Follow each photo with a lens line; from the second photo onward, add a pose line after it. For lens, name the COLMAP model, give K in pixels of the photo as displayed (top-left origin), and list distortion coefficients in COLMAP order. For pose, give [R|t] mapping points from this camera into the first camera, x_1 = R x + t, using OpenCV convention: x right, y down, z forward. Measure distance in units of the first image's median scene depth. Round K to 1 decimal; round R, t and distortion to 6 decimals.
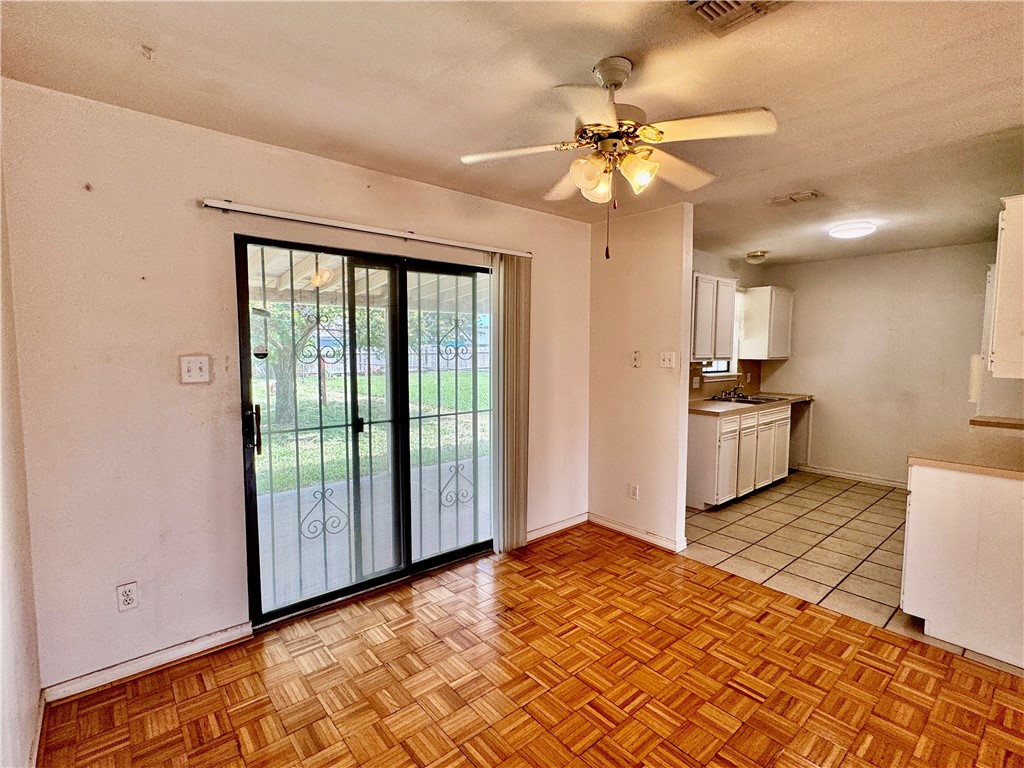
lens RADIAL K [[479.0, 0, 509.1], [0, 479.0, 385.2], [0, 0, 1]] dist [-0.003024, -0.000585]
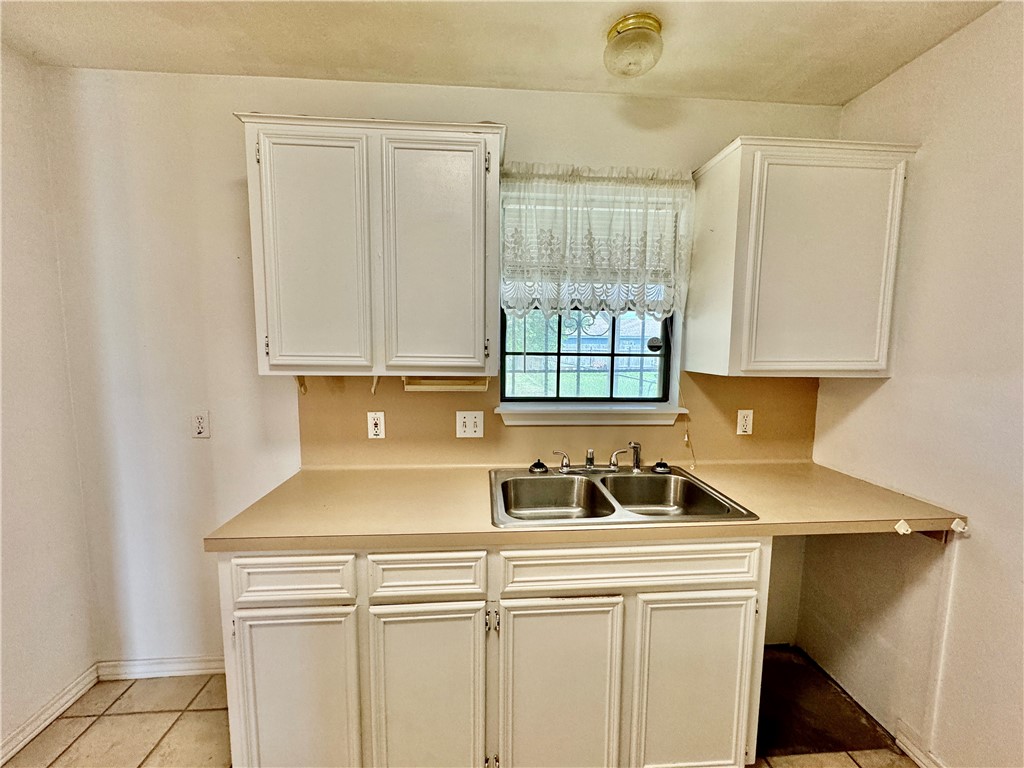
lens RADIAL K [[410.1, 0, 511.6], [0, 410.1, 386.5], [0, 0, 1]] dist [0.001082, 0.000256]
pose [[0.812147, 0.057307, -0.580631, 0.593113], [-0.048944, 0.998349, 0.030075, -0.047703], [0.581396, 0.003993, 0.813611, 0.706314]]
